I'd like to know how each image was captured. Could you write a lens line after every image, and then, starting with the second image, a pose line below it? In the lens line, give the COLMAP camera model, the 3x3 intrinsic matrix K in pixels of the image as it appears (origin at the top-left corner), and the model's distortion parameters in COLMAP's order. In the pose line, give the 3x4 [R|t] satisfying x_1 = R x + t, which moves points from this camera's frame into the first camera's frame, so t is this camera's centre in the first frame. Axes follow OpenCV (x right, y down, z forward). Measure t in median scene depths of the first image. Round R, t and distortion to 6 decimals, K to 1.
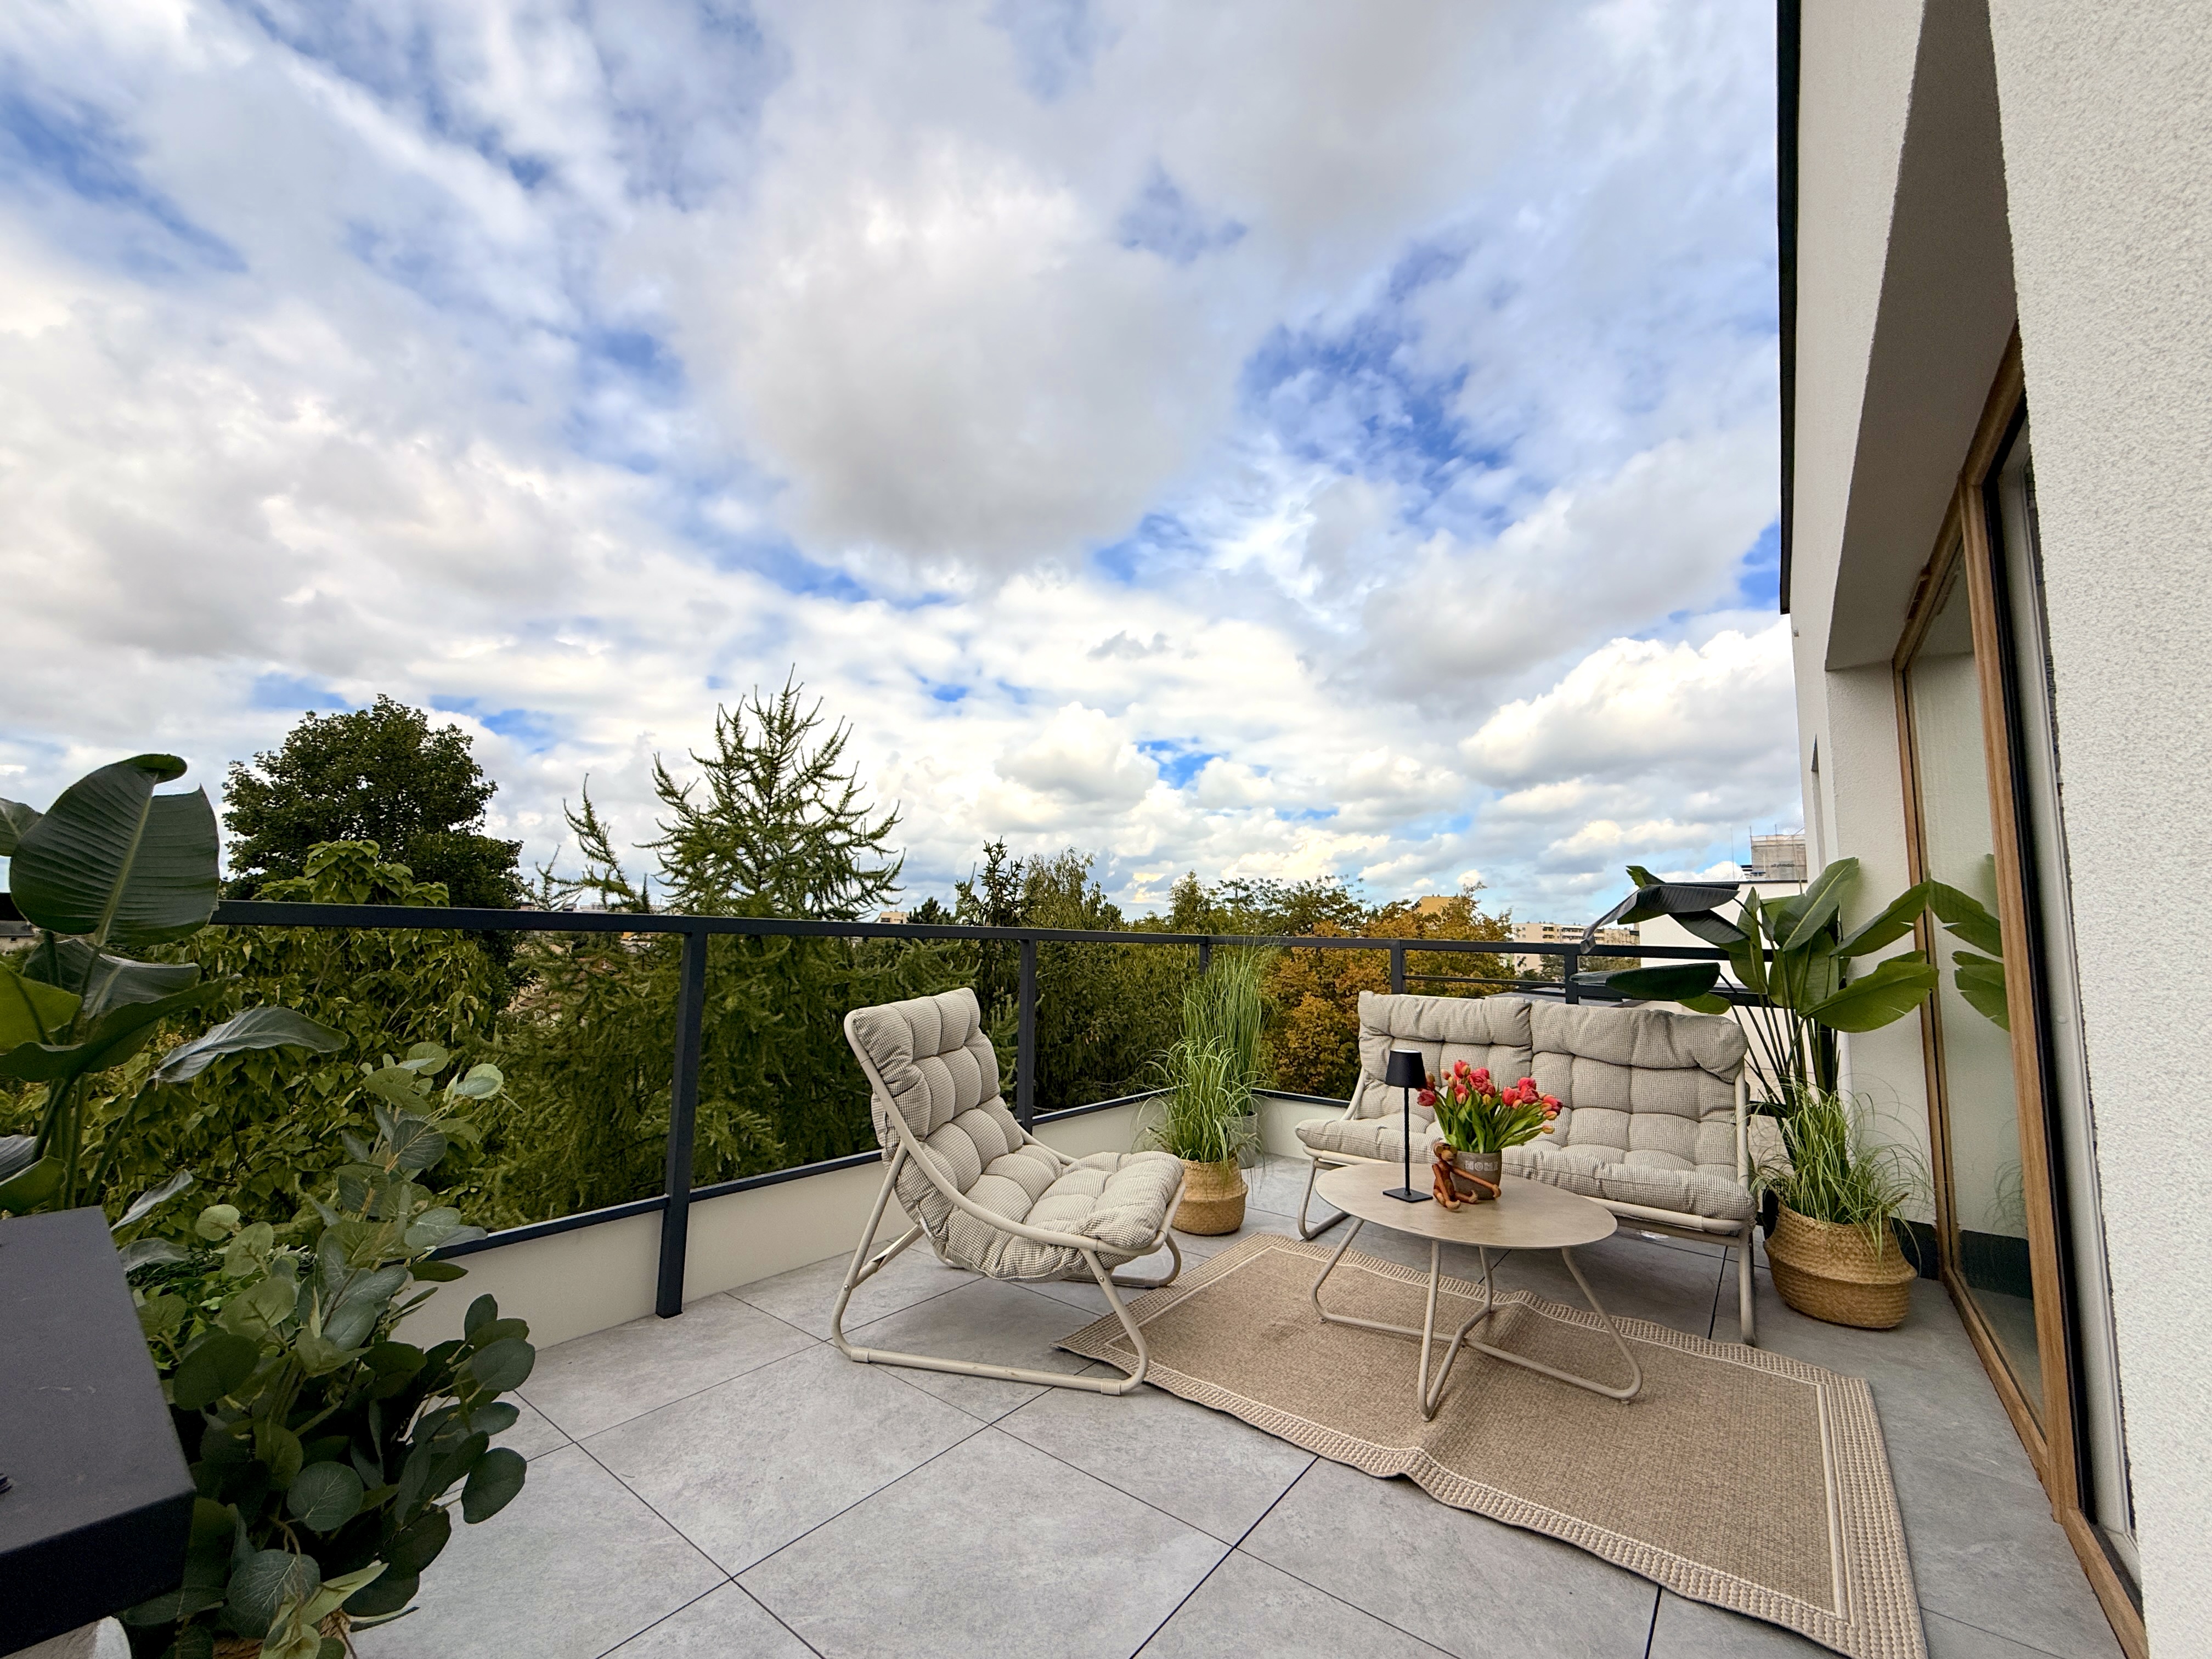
lens RADIAL K [[879.1, 0, 1099.3], [0, 879.1, 831.8], [0, 0, 1]] dist [-0.002610, 0.000231]
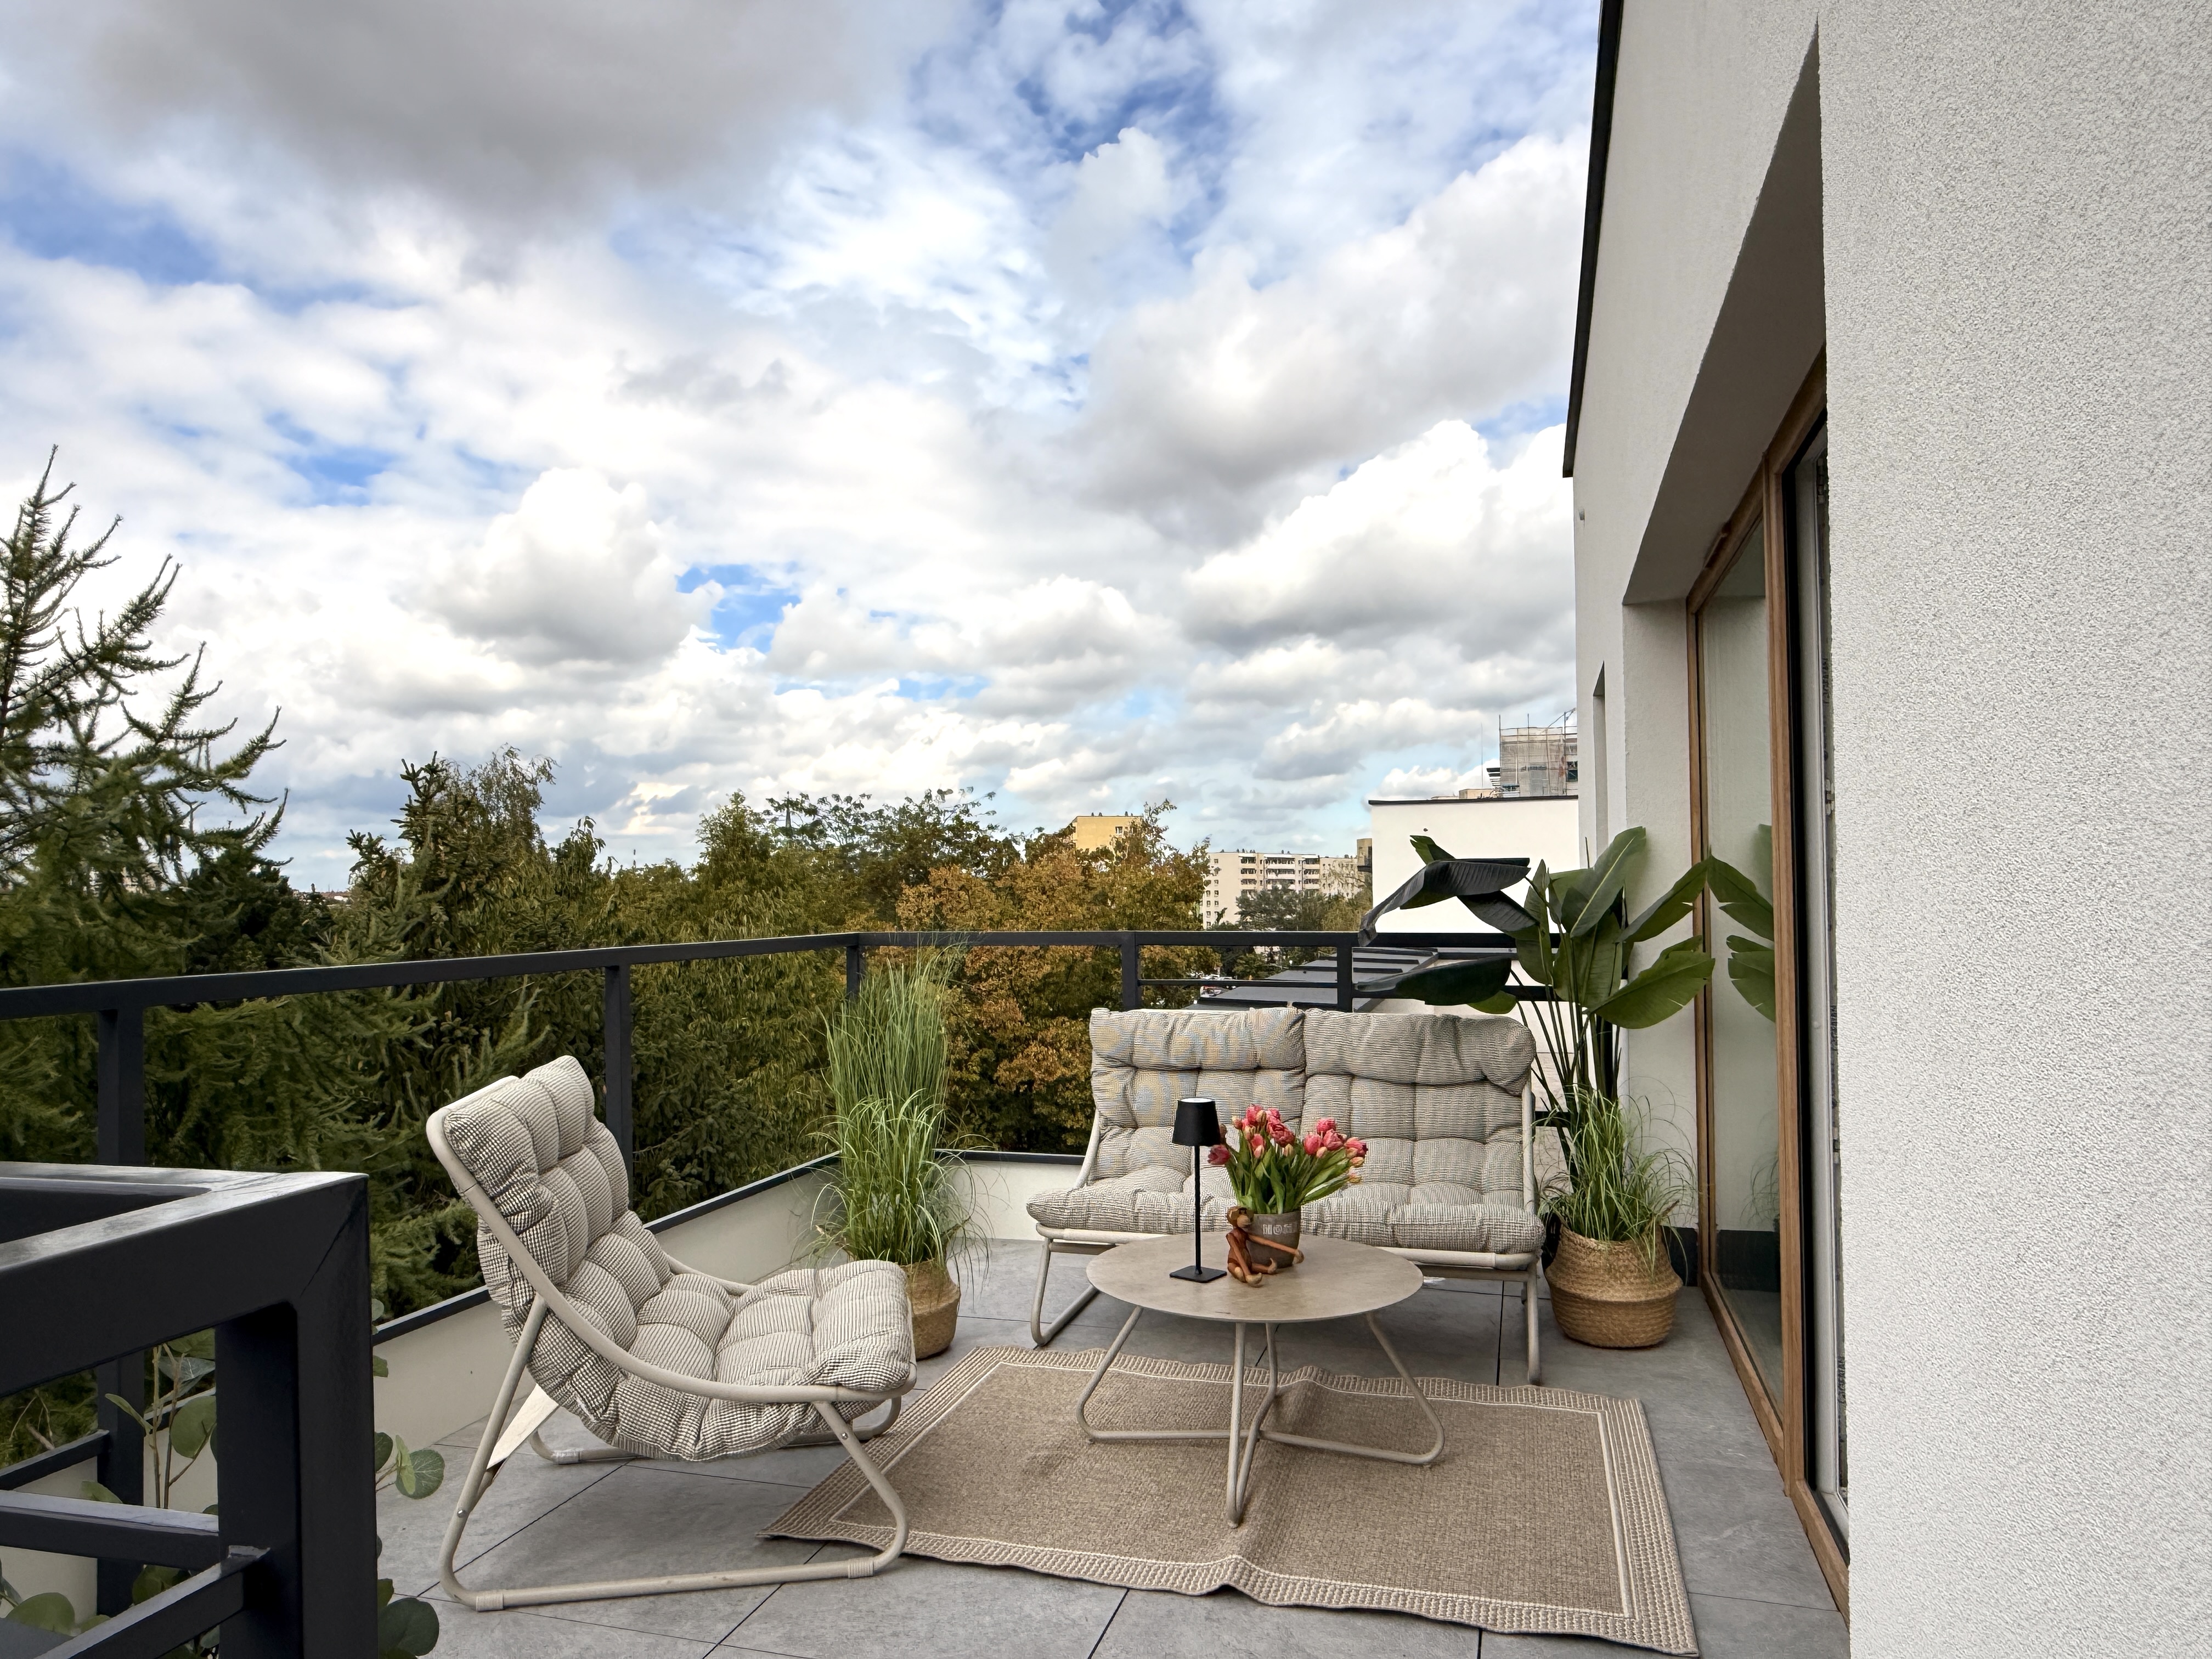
lens RADIAL K [[1438.3, 0, 1112.2], [0, 1438.3, 846.1], [0, 0, 1]] dist [-0.003299, -0.001136]
pose [[0.929839, -0.023019, 0.367246, -0.171874], [-0.010876, 0.995886, 0.089961, -0.085008], [-0.367806, -0.087643, 0.925763, -0.143698]]
